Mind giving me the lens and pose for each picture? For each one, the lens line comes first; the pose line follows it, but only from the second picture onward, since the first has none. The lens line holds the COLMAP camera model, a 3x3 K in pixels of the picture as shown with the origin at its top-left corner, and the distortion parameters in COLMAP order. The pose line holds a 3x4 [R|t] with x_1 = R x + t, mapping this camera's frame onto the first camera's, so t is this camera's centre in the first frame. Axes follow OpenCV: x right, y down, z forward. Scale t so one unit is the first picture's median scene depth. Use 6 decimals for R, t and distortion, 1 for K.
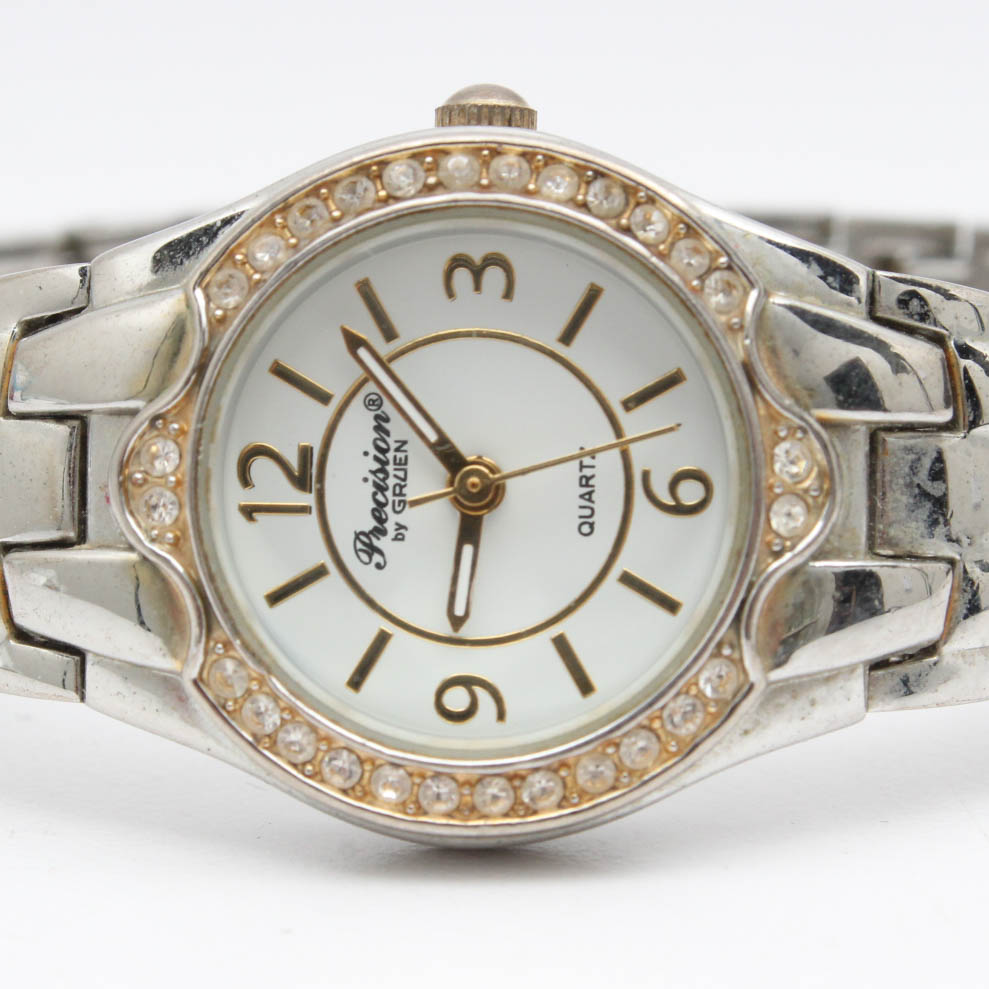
lens RADIAL K [[4210.0, 0, 494.5], [0, 4210.0, 494.5], [0, 0, 1]] dist [-0.059114, 0.837184]
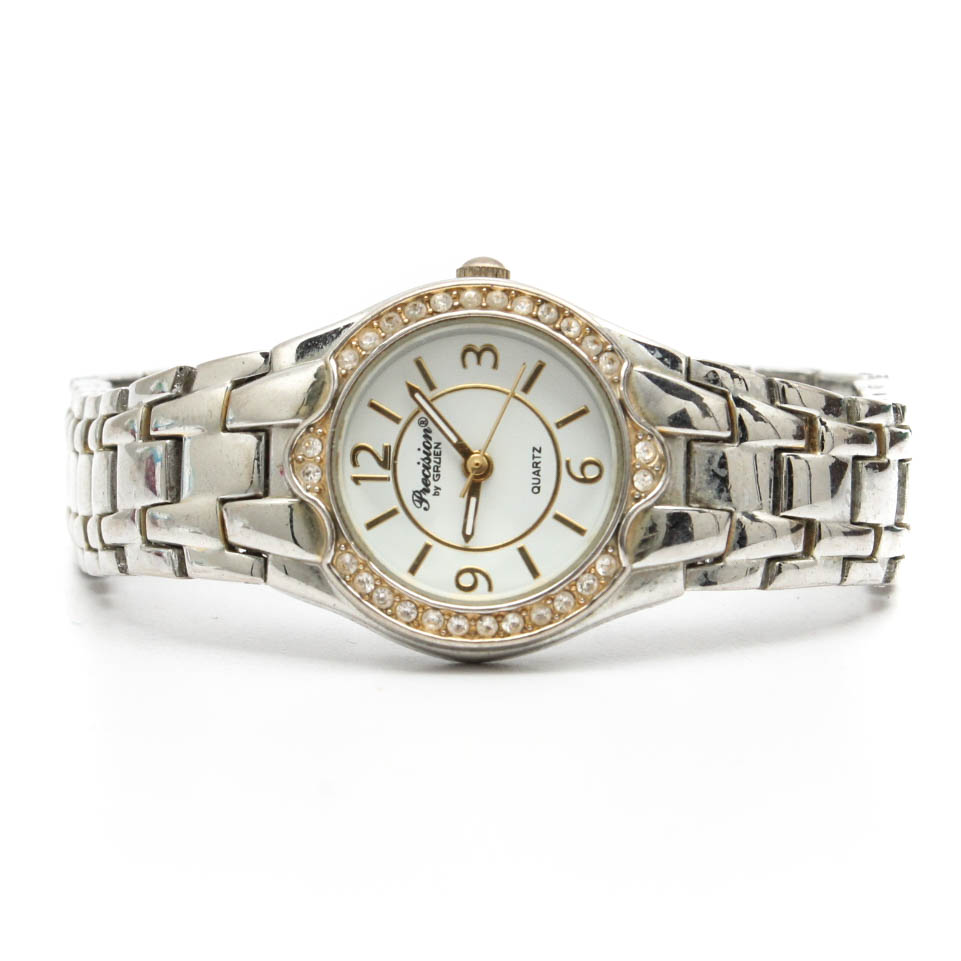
lens RADIAL K [[4269.5, 0, 480.5], [0, 4269.5, 480.5], [0, 0, 1]] dist [-0.010274, 0.031723]
pose [[0.999570, 0.009047, 0.027905, -0.056857], [-0.006425, 0.995678, -0.092650, 0.182848], [-0.028623, 0.092430, 0.995308, -0.908424]]
